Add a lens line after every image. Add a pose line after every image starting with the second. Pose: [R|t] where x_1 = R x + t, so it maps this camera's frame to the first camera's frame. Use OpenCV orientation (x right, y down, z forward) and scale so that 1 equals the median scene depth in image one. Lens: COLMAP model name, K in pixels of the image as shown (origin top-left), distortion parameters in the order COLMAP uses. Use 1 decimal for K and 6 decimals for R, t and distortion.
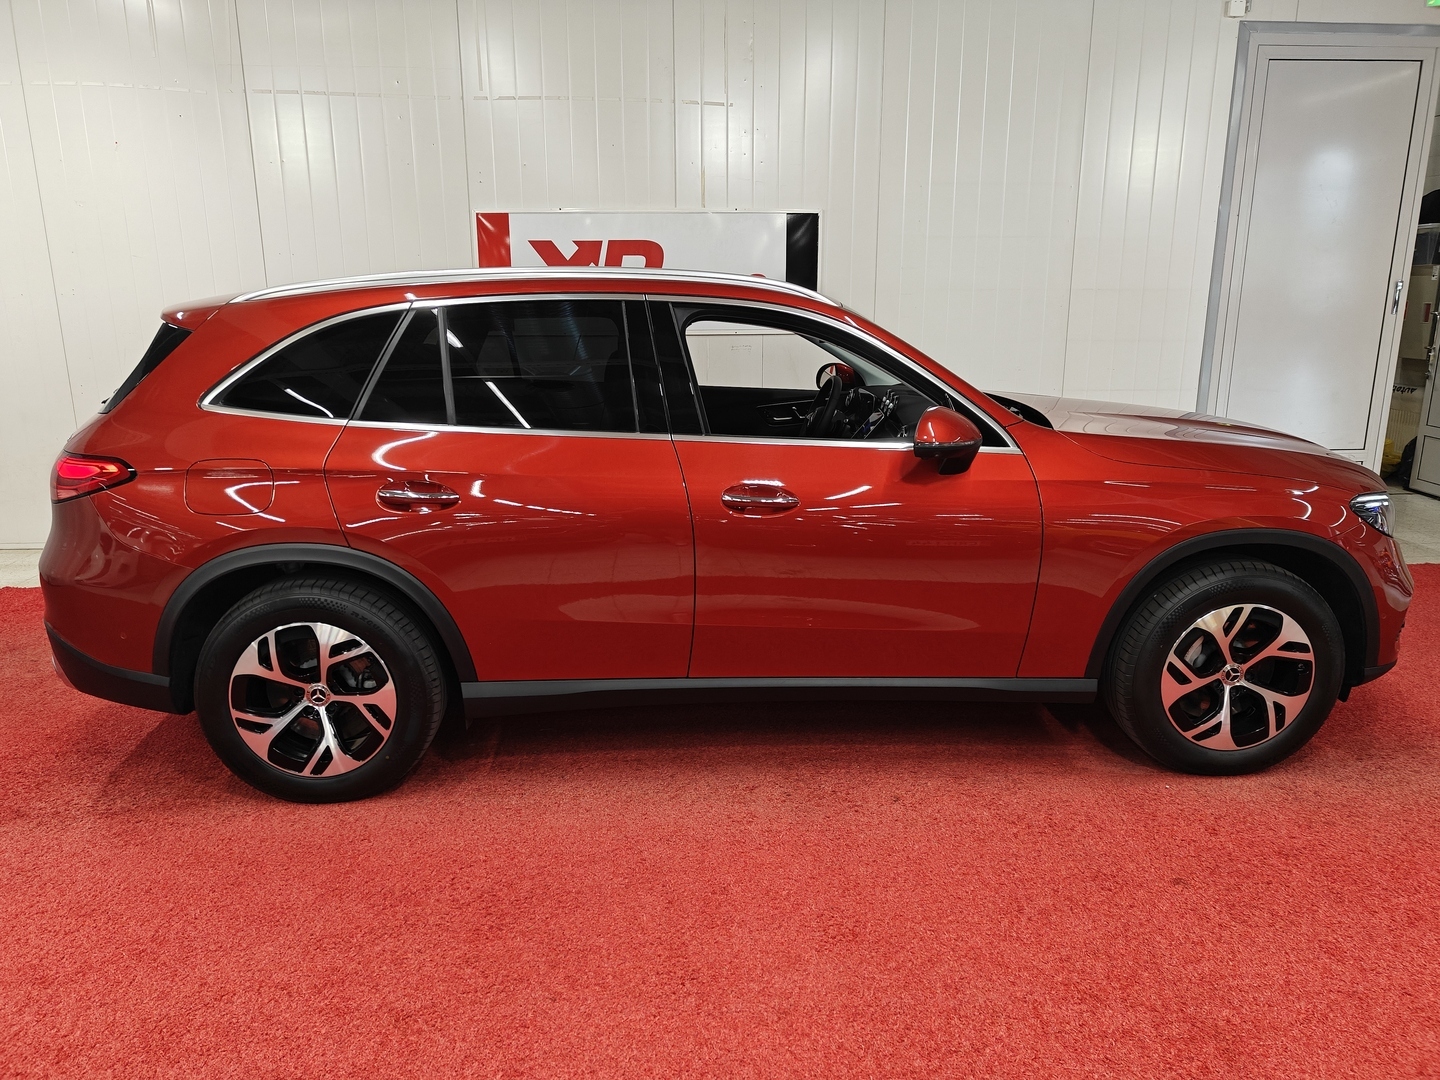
lens RADIAL K [[1016.4, 0, 720.0], [0, 1016.4, 540.0], [0, 0, 1]] dist [0.028120, -0.063945]
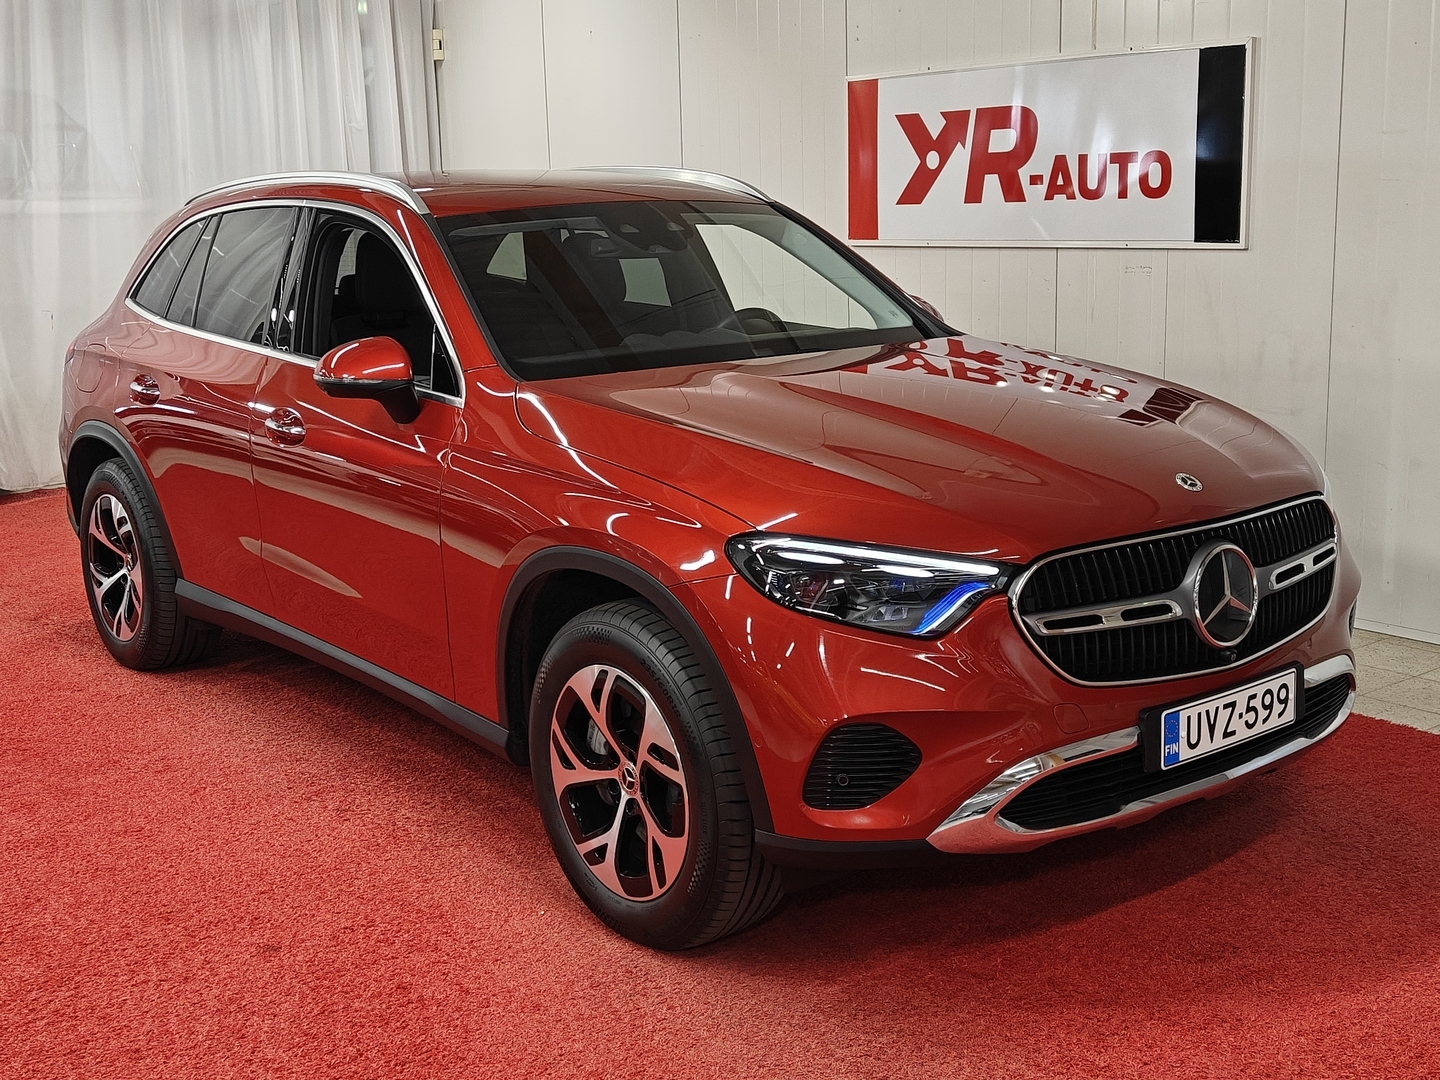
lens RADIAL K [[1731.0, 0, 720.0], [0, 1731.0, 540.0], [0, 0, 1]] dist [0.009918, -0.015031]
pose [[0.577966, 0.151664, -0.801844, 1.395502], [-0.174655, 0.982800, 0.060000, -0.093116], [0.797152, 0.105368, 0.594514, 0.377168]]
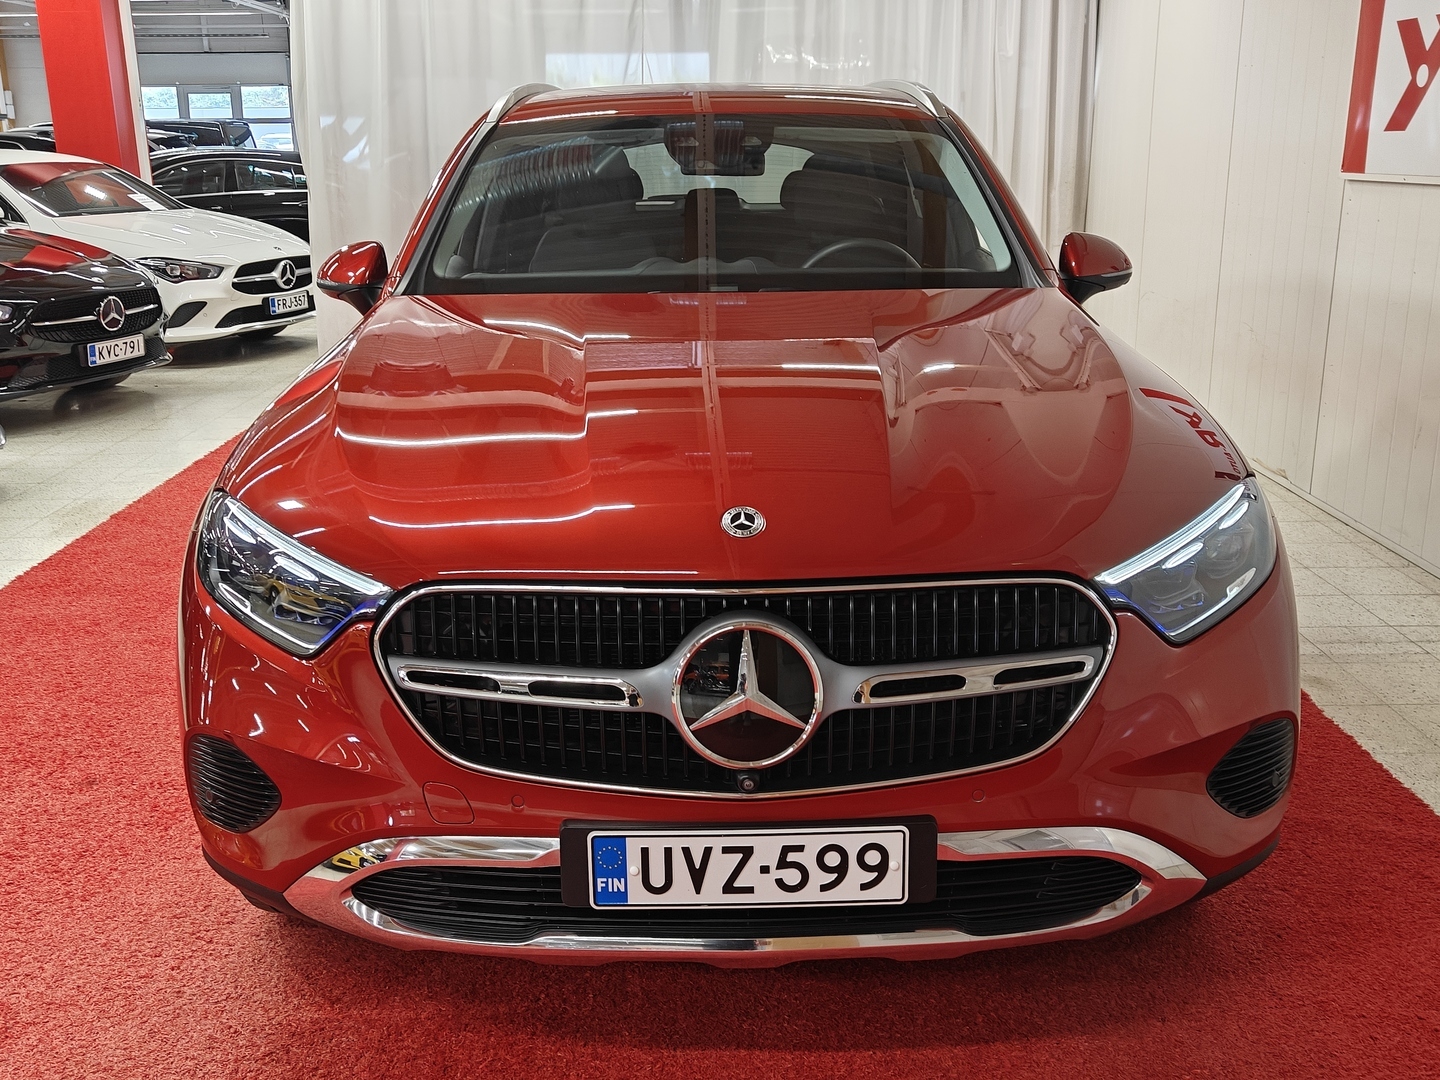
lens RADIAL K [[1434.6, 0, 720.0], [0, 1434.6, 540.0], [0, 0, 1]] dist [0.014558, -0.143863]
pose [[-0.057431, 0.271699, -0.960667, 1.283609], [-0.226964, 0.933506, 0.277586, -0.276358], [0.972208, 0.233979, 0.008054, 1.242835]]
